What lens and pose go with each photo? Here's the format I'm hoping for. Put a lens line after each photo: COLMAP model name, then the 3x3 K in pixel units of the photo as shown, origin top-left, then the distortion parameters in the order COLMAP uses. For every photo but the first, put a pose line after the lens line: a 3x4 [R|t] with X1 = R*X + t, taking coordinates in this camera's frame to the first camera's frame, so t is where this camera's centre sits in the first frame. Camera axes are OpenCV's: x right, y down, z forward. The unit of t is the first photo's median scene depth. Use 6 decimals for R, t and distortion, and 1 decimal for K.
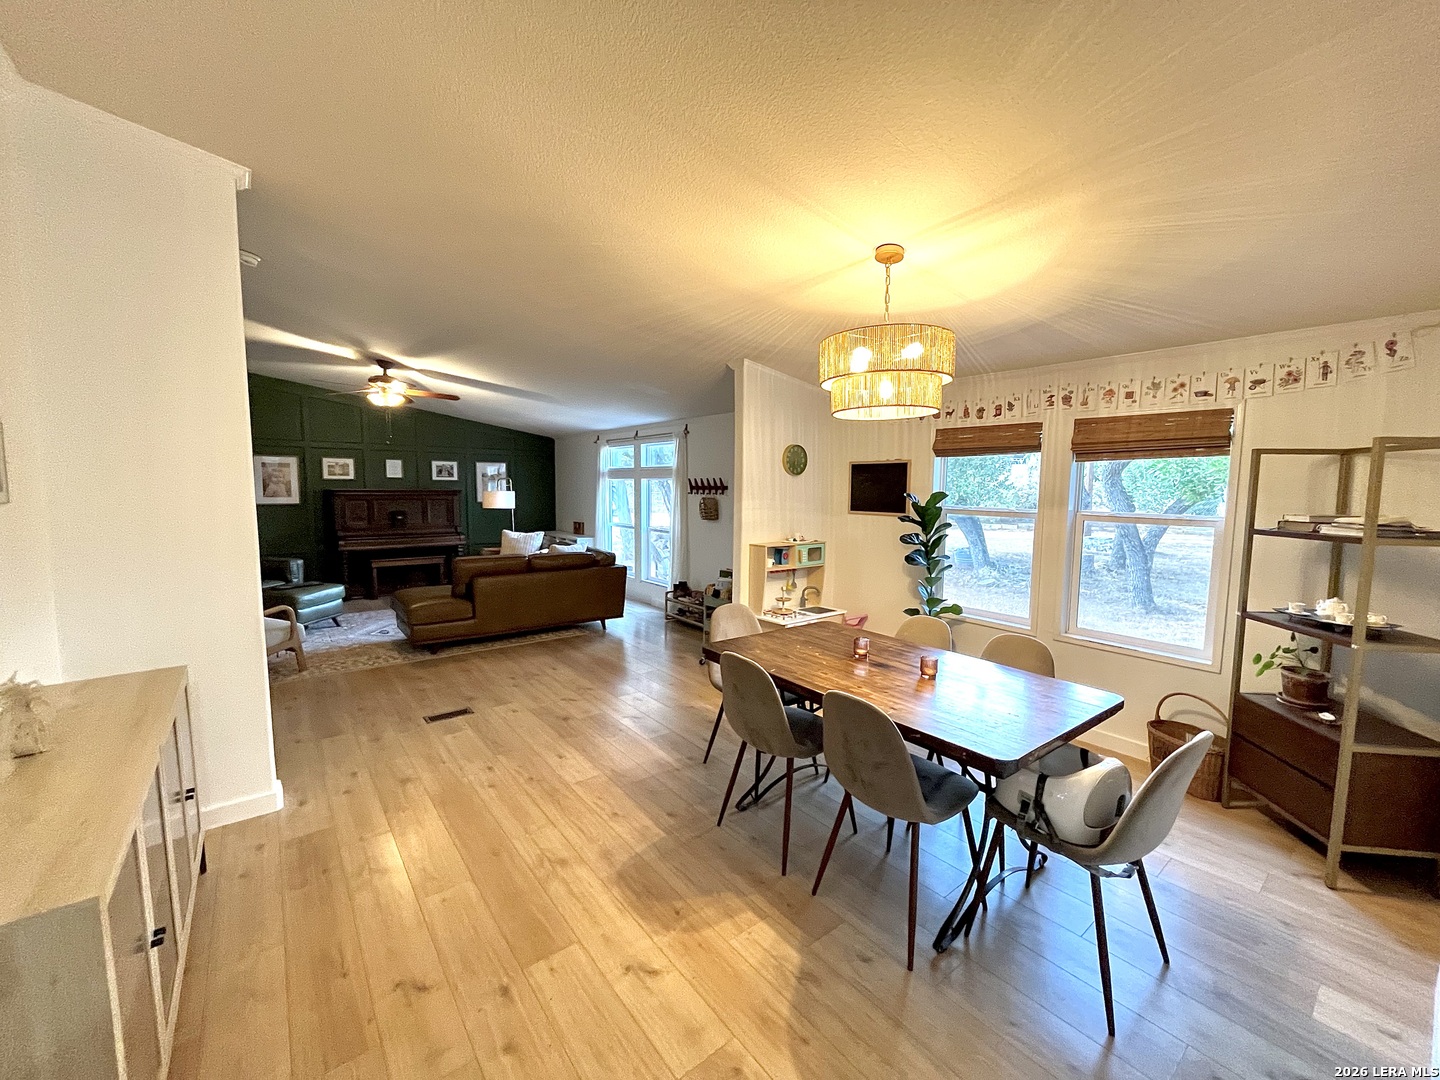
lens RADIAL K [[579.7, 0, 726.4], [0, 579.7, 539.9], [0, 0, 1]] dist [-0.002029, -0.001544]
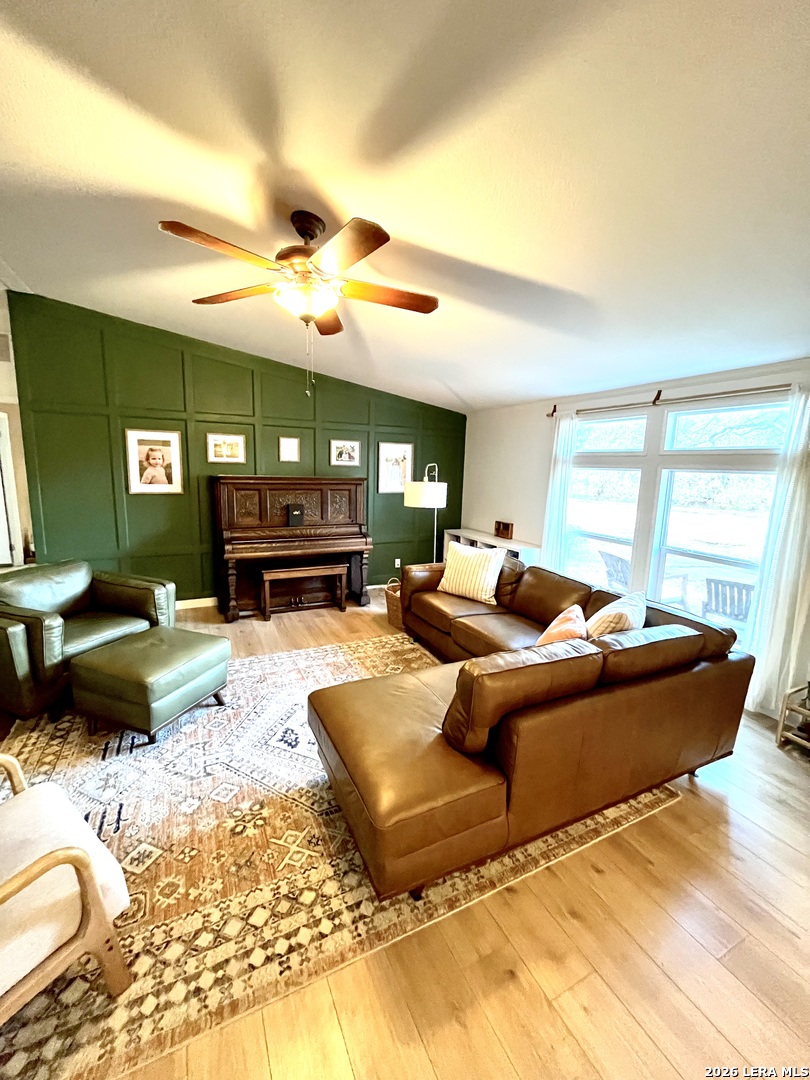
lens RADIAL K [[434.8, 0, 399.0], [0, 434.8, 539.3], [0, 0, 1]] dist [-0.002029, -0.001544]
pose [[0.974286, 0.054108, -0.218720, -0.390895], [-0.038808, 0.996528, 0.073656, -0.067815], [0.221946, -0.063274, 0.973004, 0.600869]]
